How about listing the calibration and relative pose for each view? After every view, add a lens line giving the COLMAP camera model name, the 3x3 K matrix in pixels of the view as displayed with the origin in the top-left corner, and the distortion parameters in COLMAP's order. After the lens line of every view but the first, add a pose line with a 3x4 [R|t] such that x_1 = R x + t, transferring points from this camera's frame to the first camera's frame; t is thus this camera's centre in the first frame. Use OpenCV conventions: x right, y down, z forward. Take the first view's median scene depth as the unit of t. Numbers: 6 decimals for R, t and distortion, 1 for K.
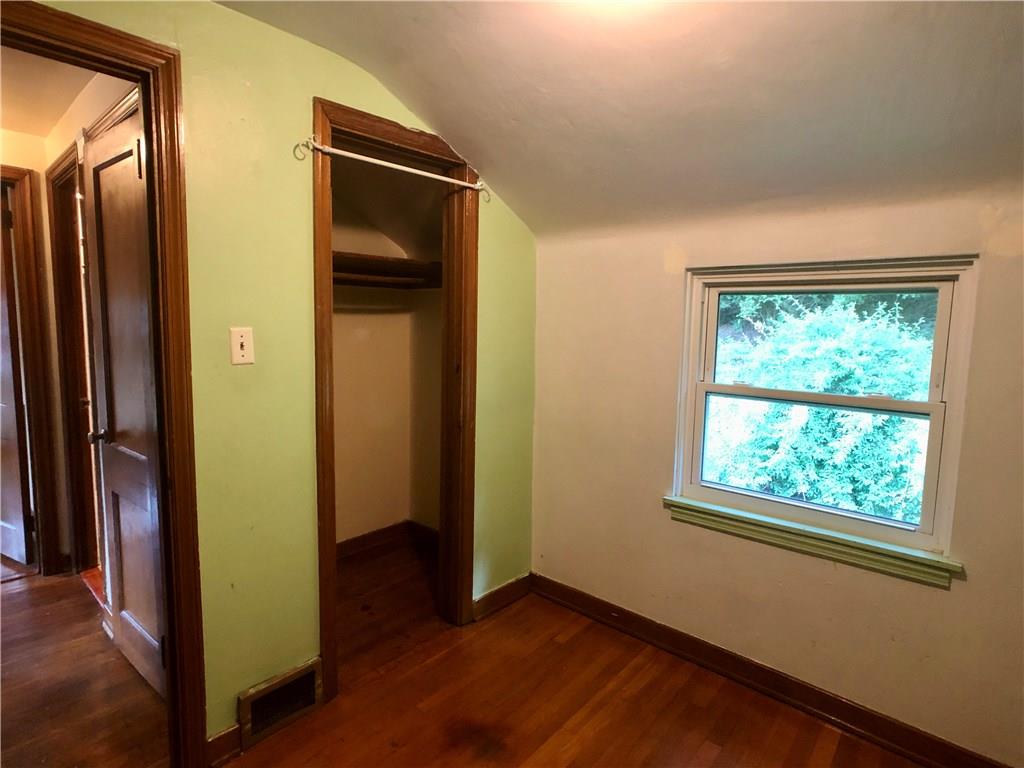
lens RADIAL K [[547.8, 0, 516.3], [0, 547.8, 382.5], [0, 0, 1]] dist [-0.029435, 0.007873]
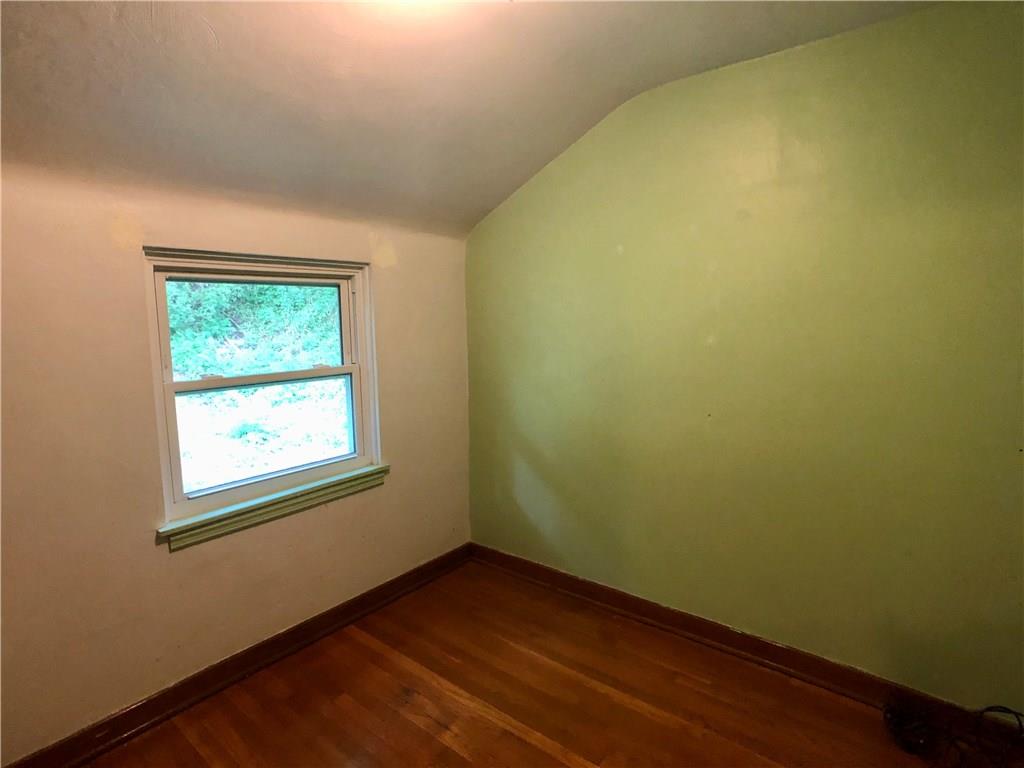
lens RADIAL K [[547.8, 0, 516.5], [0, 547.8, 381.2], [0, 0, 1]] dist [-0.029435, 0.007873]
pose [[-0.072448, -0.141989, 0.987213, -0.612709], [0.117133, 0.981753, 0.149800, -0.075972], [-0.990470, 0.126488, -0.054495, 0.582346]]
